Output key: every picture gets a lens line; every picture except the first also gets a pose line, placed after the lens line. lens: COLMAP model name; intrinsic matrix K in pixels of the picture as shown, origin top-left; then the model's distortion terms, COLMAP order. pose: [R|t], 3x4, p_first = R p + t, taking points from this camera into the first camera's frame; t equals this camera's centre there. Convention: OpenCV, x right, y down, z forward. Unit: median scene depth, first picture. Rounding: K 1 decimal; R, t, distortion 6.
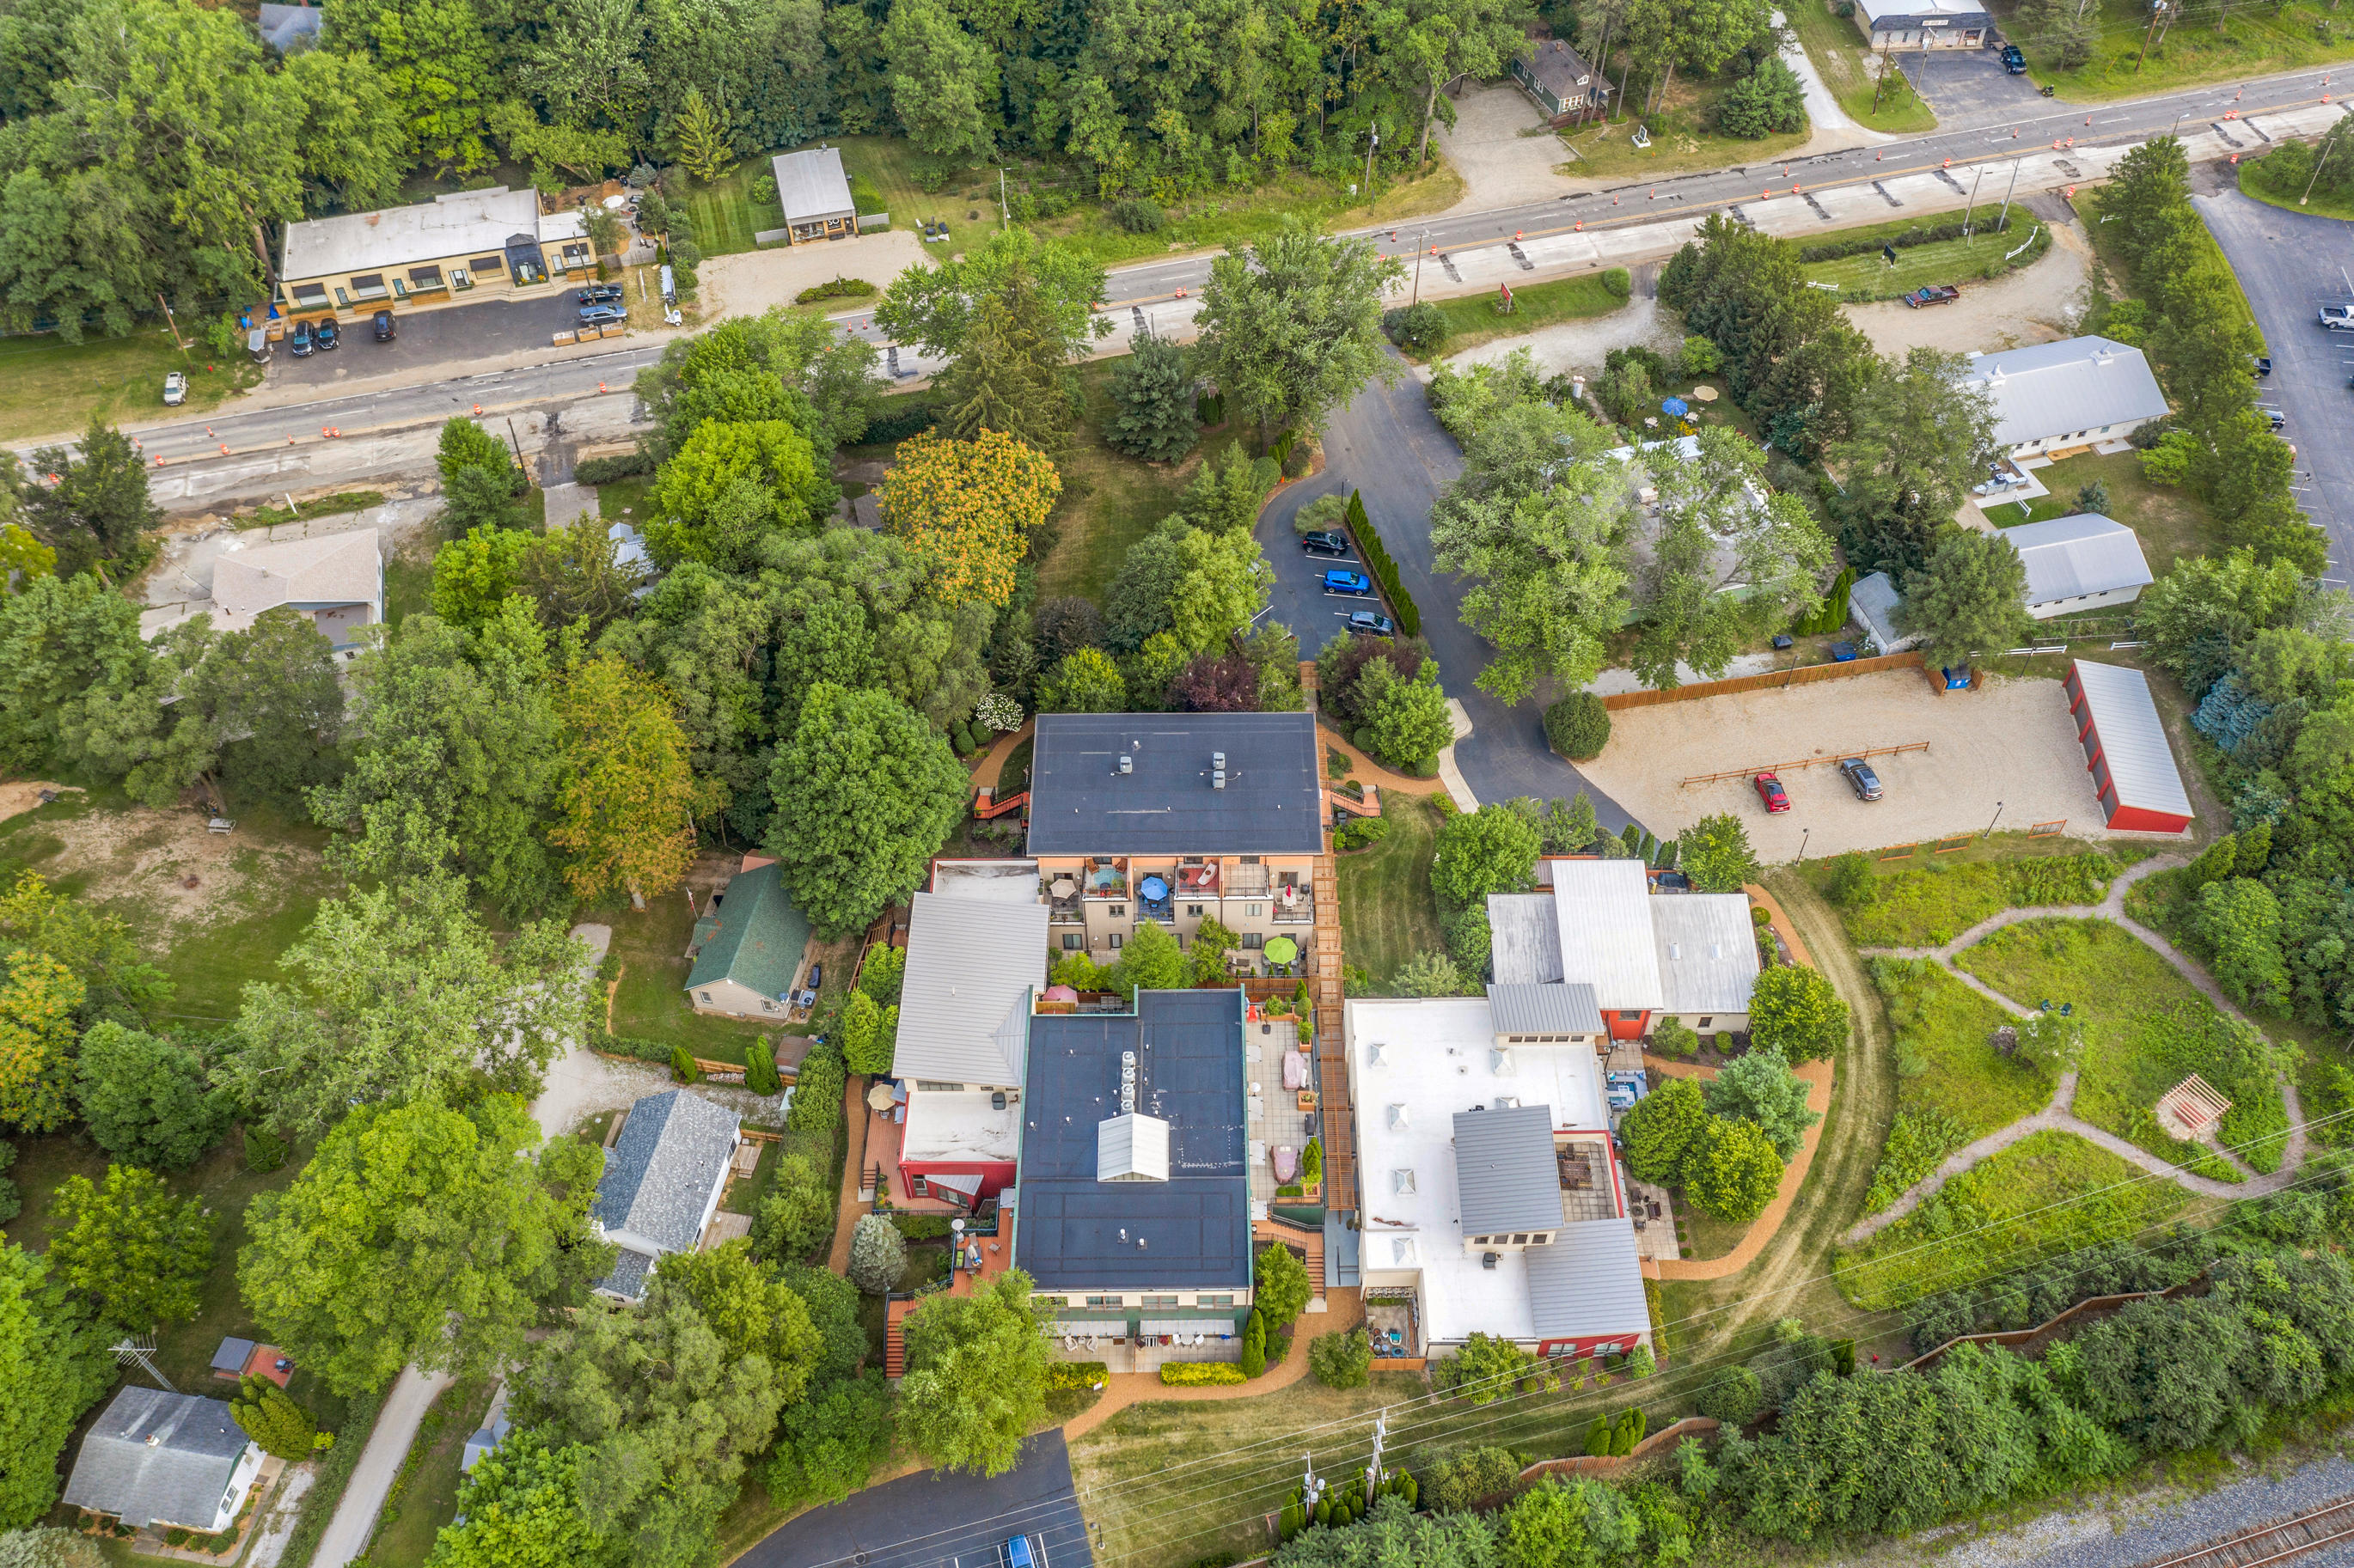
lens RADIAL K [[1841.0, 0, 1172.1], [0, 1841.0, 787.3], [0, 0, 1]] dist [-0.013888, 0.011086]
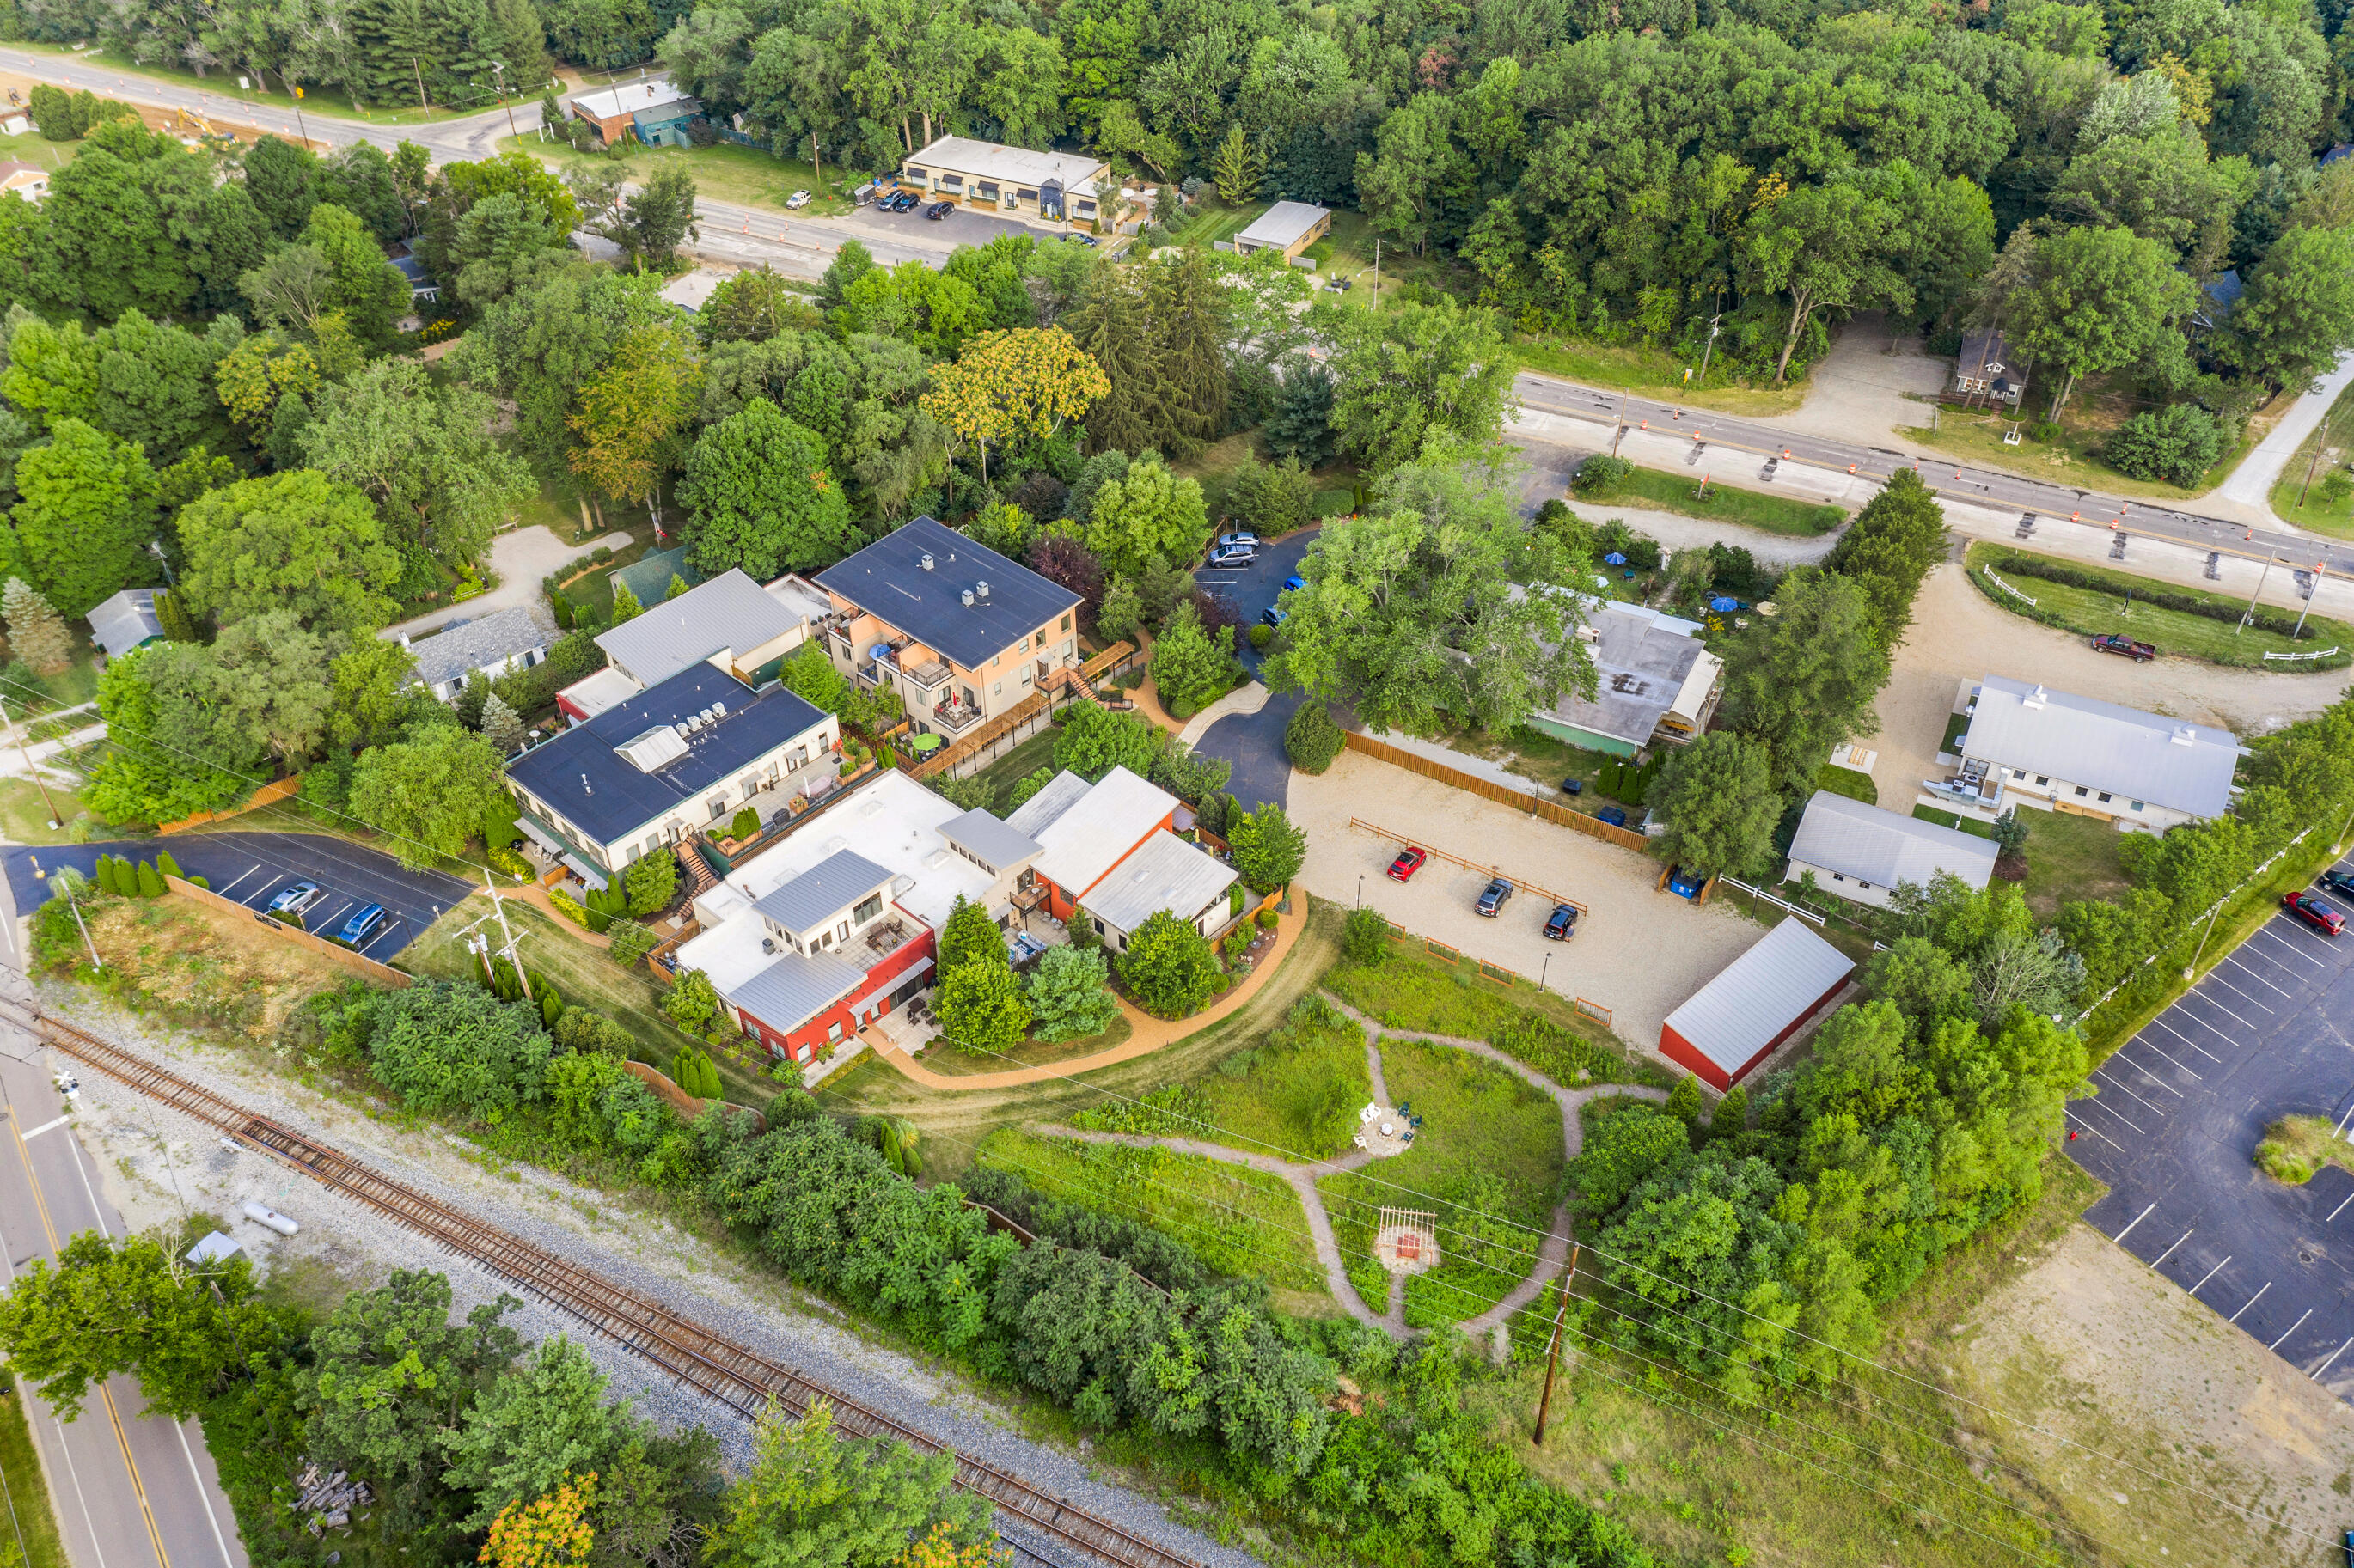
lens RADIAL K [[1841.0, 0, 1159.5], [0, 1841.0, 786.8], [0, 0, 1]] dist [-0.013888, 0.011086]
pose [[0.737126, 0.433071, -0.518744, 0.836371], [-0.506978, 0.861958, -0.000805, 0.040793], [0.446787, 0.263586, 0.854929, 0.077958]]
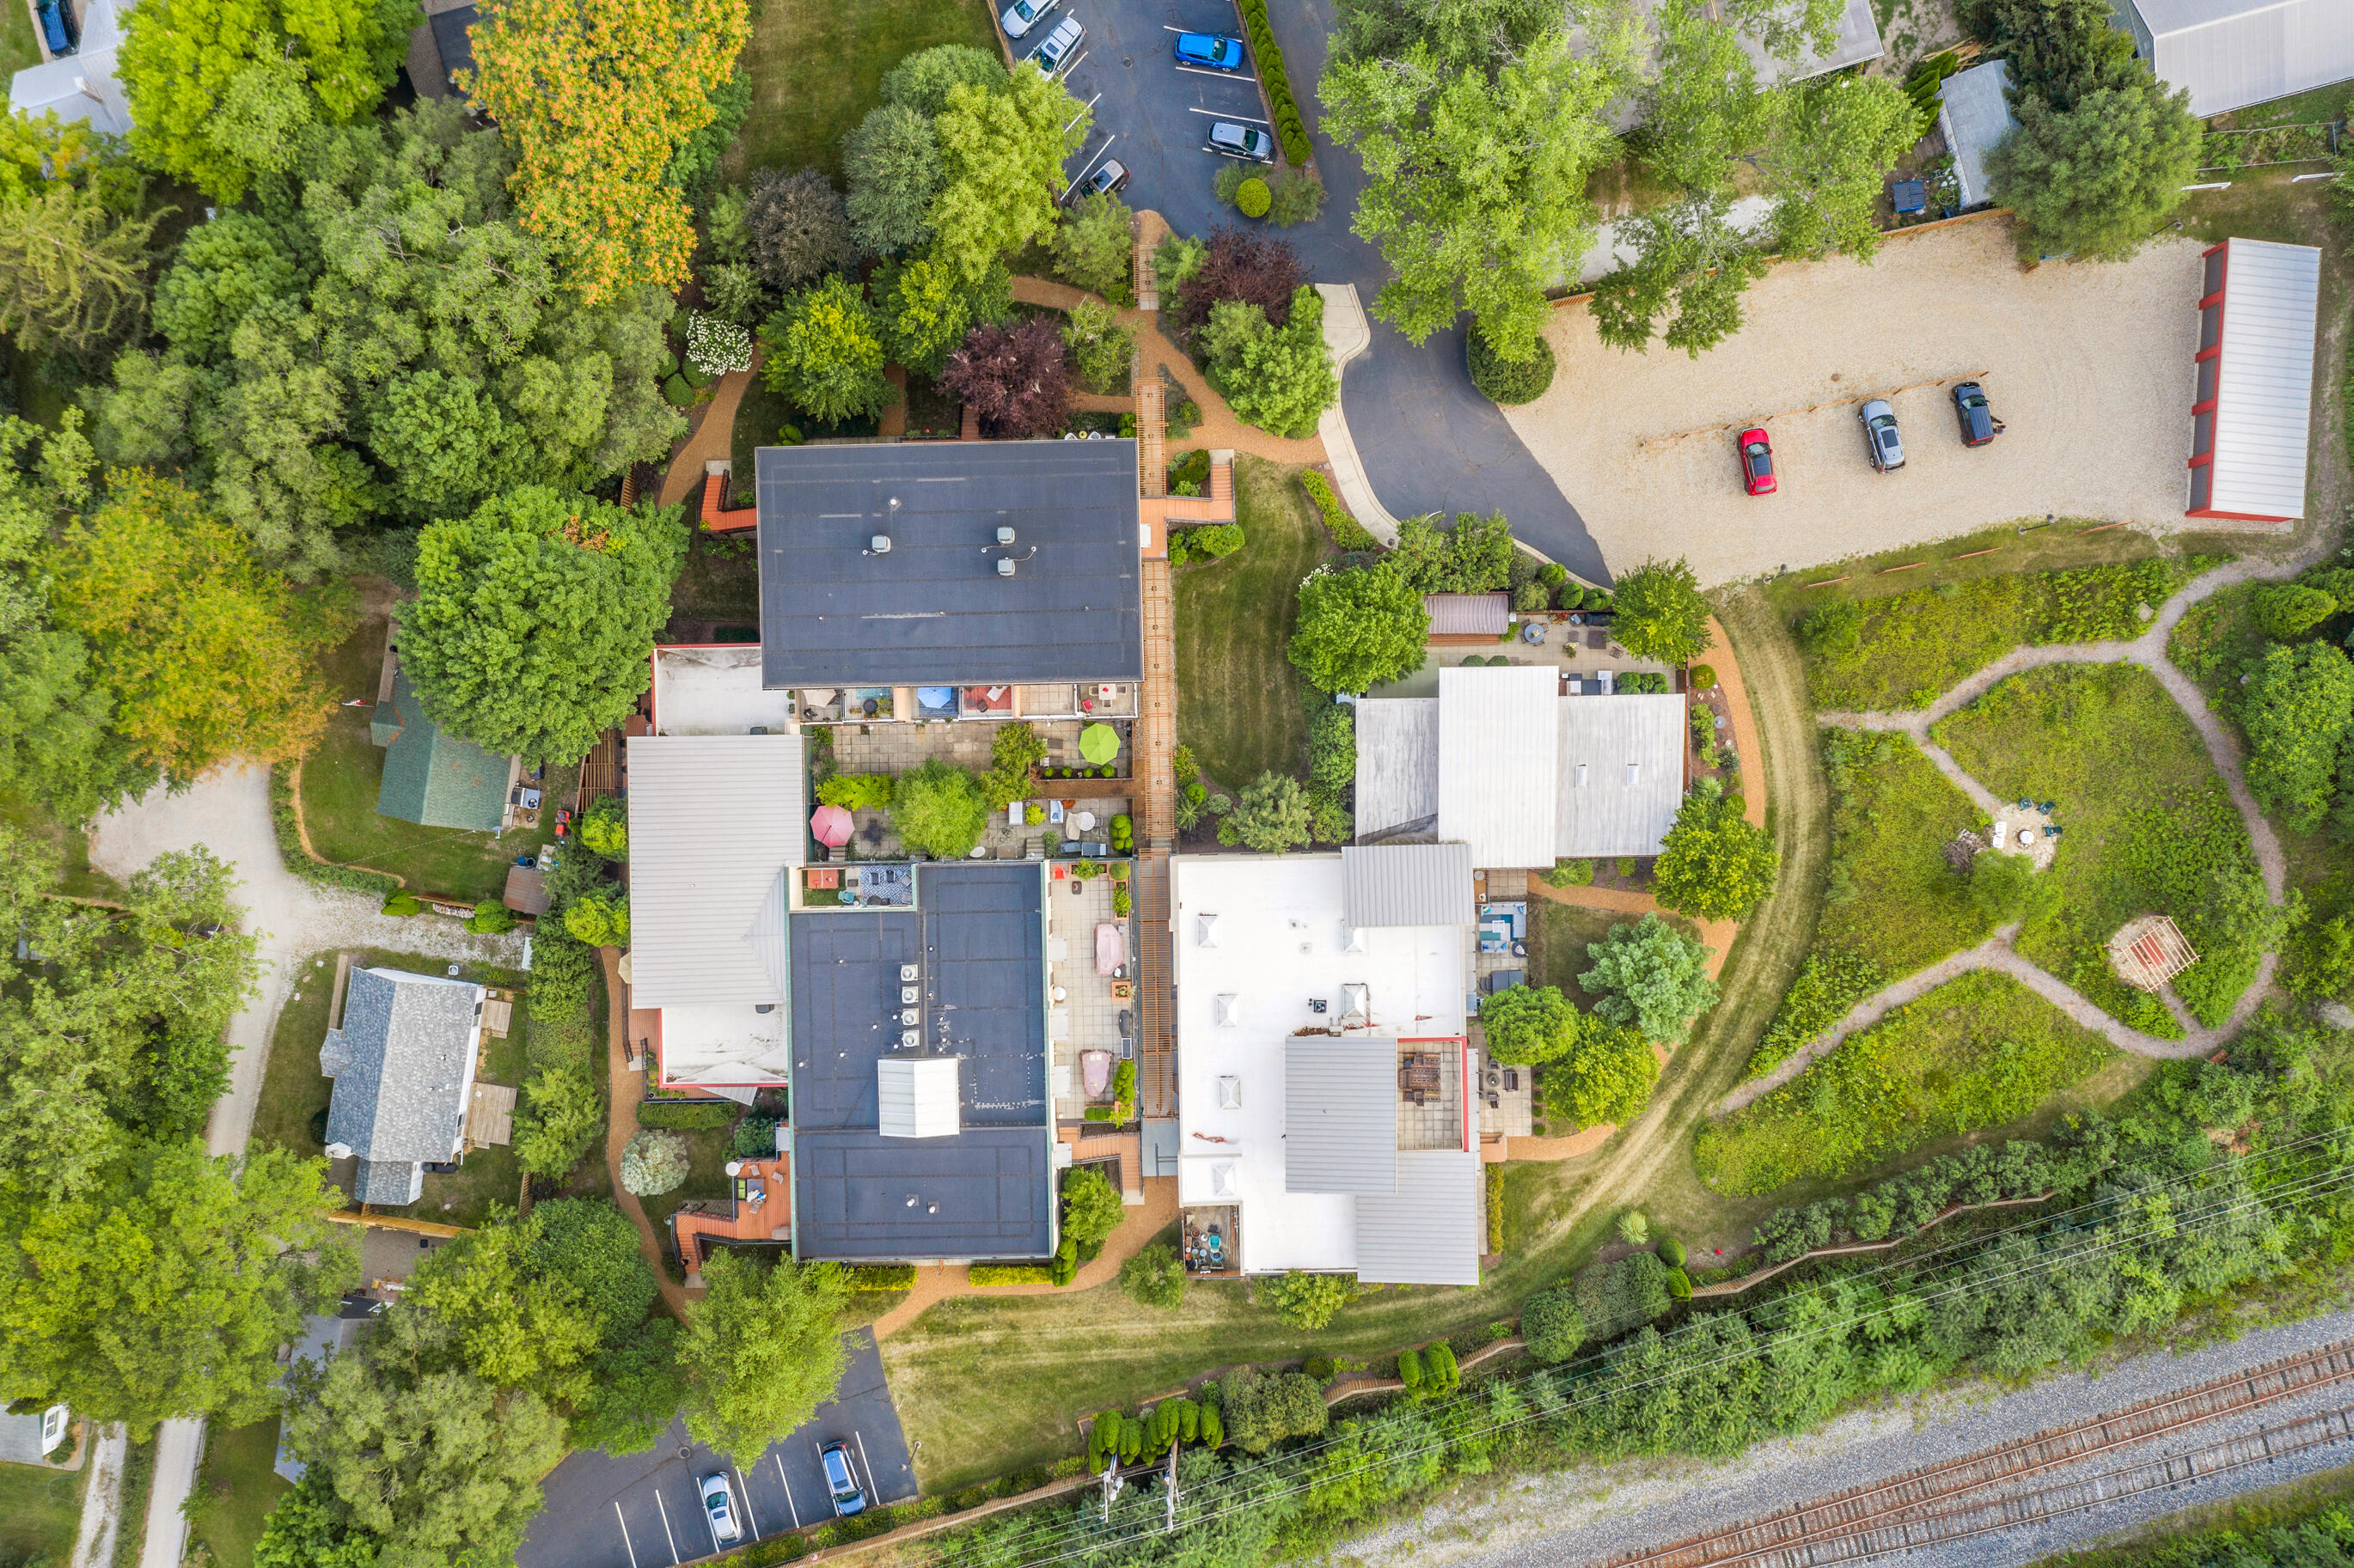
lens RADIAL K [[1841.0, 0, 1173.3], [0, 1841.0, 778.5], [0, 0, 1]] dist [-0.013888, 0.011086]
pose [[0.999650, -0.025882, -0.005566, 0.101478], [0.023190, 0.754665, 0.655701, -0.455231], [-0.012770, -0.655600, 0.755000, 0.402119]]
